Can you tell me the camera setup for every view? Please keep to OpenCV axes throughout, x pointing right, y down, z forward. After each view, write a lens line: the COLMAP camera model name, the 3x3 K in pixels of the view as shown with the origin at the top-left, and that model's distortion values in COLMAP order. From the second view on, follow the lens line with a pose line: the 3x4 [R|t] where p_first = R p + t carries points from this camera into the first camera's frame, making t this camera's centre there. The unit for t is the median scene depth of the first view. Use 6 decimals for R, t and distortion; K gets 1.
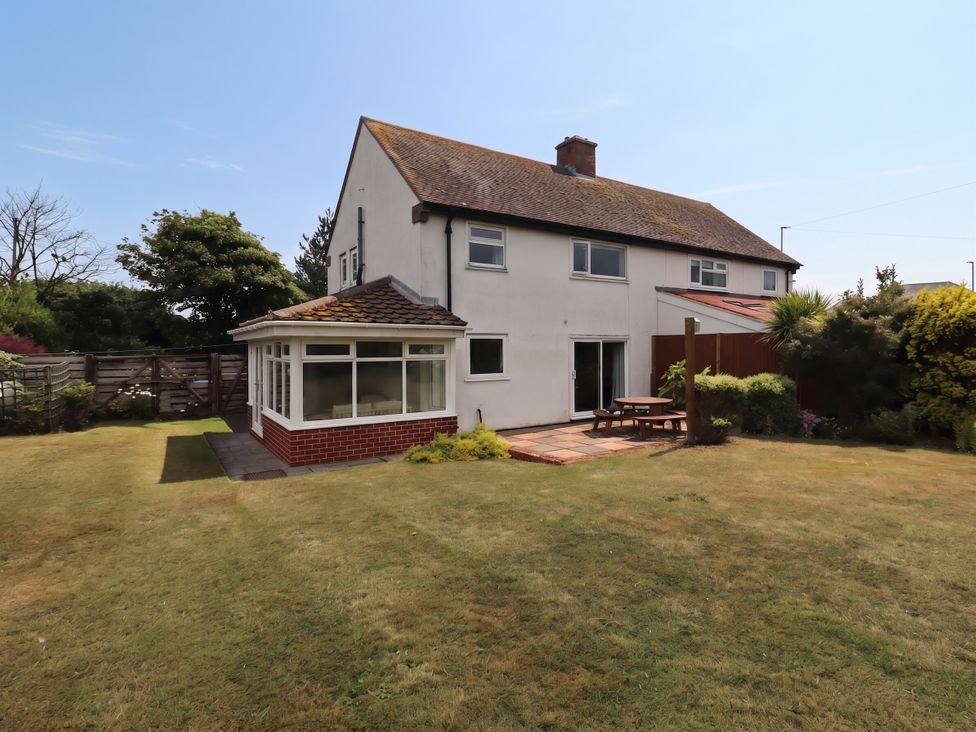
lens RADIAL K [[511.5, 0, 492.2], [0, 511.5, 347.4], [0, 0, 1]] dist [0.015245, 0.000127]
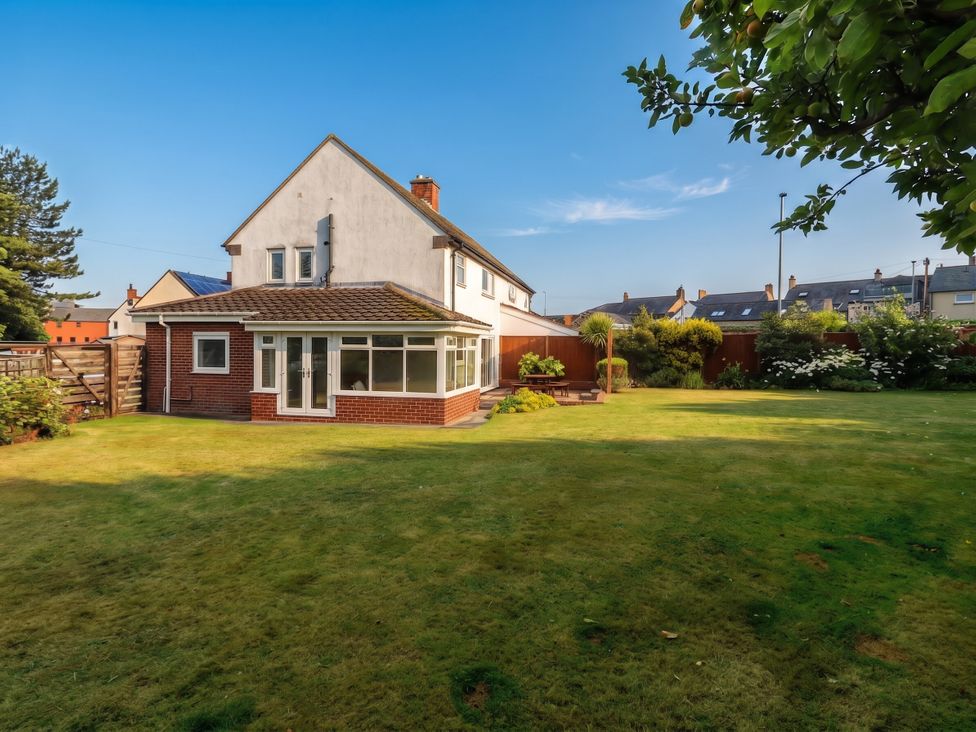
lens RADIAL K [[511.5, 0, 492.2], [0, 511.5, 347.4], [0, 0, 1]] dist [0.015245, 0.000127]
pose [[0.759993, 0.012706, 0.649807, -0.851716], [-0.018011, 0.999837, 0.001515, 0.013448], [-0.649681, -0.012855, 0.760098, -0.136772]]
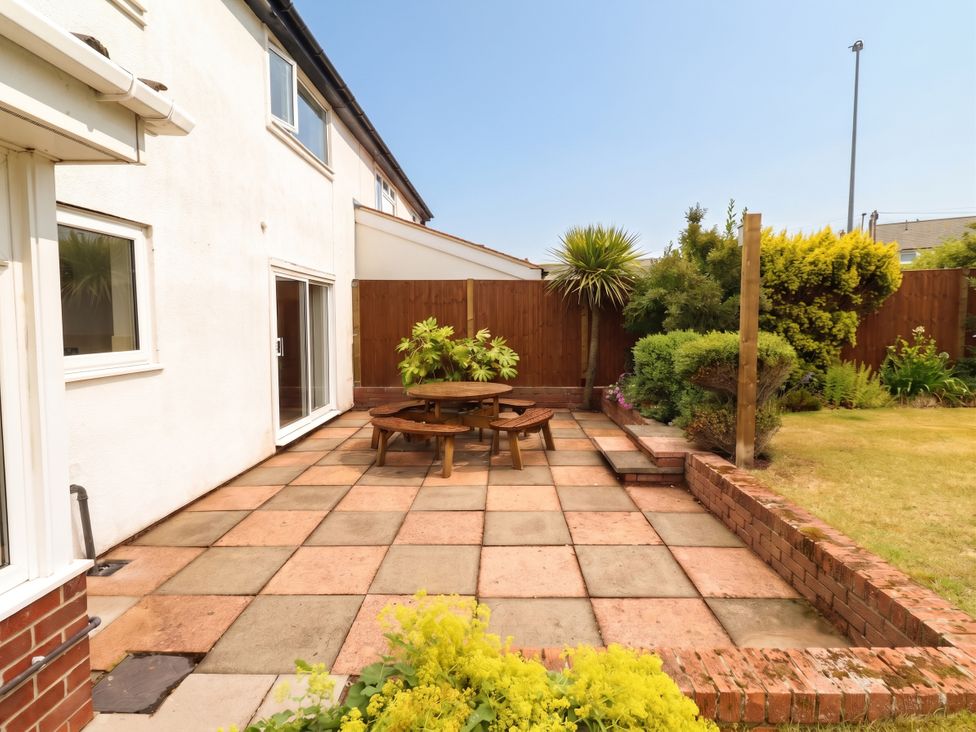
lens RADIAL K [[511.5, 0, 492.2], [0, 511.5, 347.4], [0, 0, 1]] dist [0.015245, 0.000127]
pose [[0.607257, -0.037355, 0.793627, -0.100569], [-0.003400, 0.998763, 0.049612, 0.032476], [-0.794498, -0.032826, 0.606379, 0.630524]]
